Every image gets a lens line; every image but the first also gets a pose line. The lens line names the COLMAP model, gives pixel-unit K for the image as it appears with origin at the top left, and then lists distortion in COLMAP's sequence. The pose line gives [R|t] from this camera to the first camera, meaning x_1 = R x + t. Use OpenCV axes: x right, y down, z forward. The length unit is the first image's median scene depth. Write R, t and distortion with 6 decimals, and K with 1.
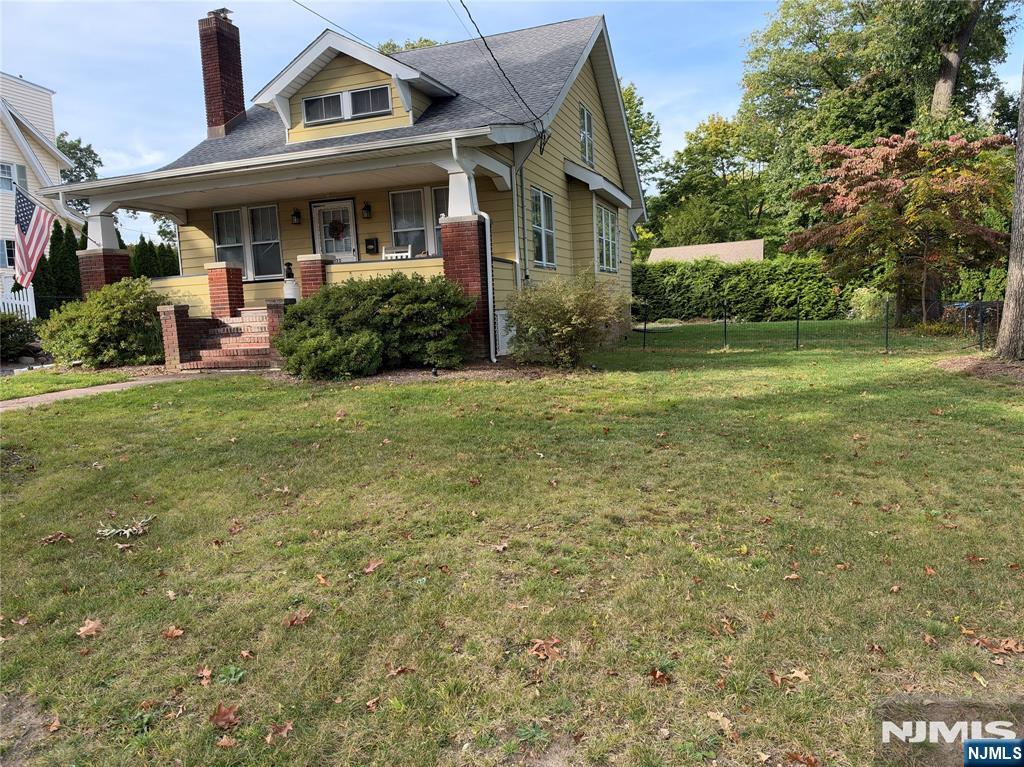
lens RADIAL K [[750.6, 0, 512.0], [0, 750.6, 383.5], [0, 0, 1]] dist [0.002533, -0.003336]
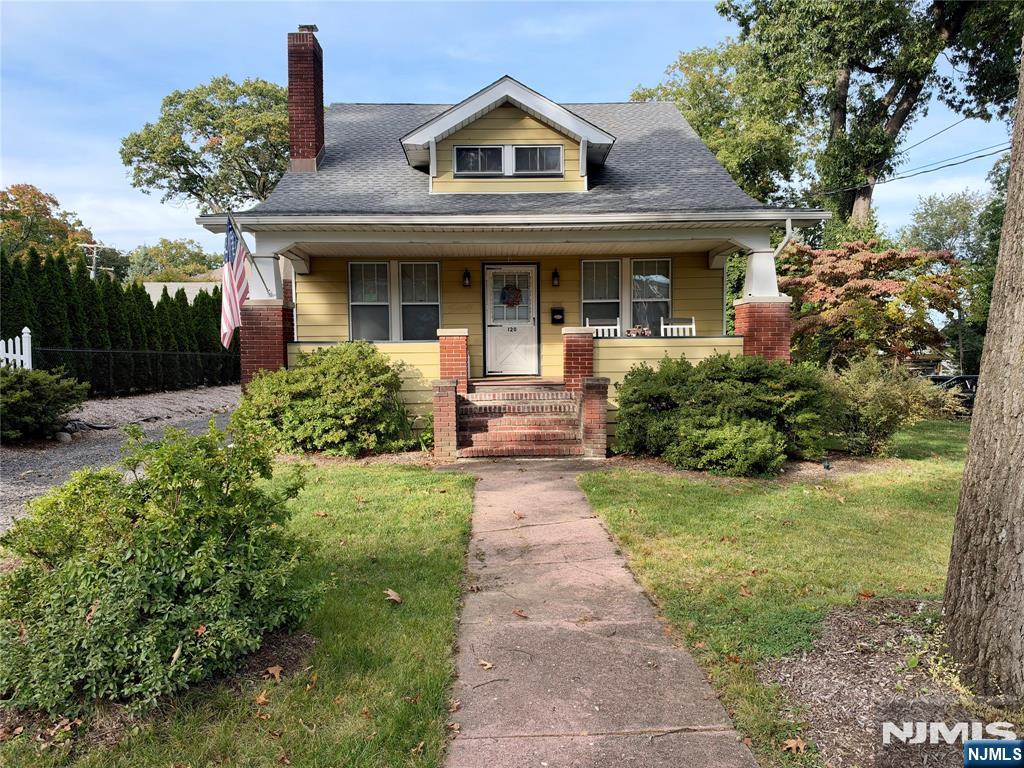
lens RADIAL K [[736.9, 0, 512.5], [0, 736.9, 397.7], [0, 0, 1]] dist [0.036982, -0.002897]
pose [[0.933460, 0.017610, 0.358250, -0.552987], [0.005067, 0.998047, -0.062263, -0.027477], [-0.358647, 0.059935, 0.931547, 0.183462]]
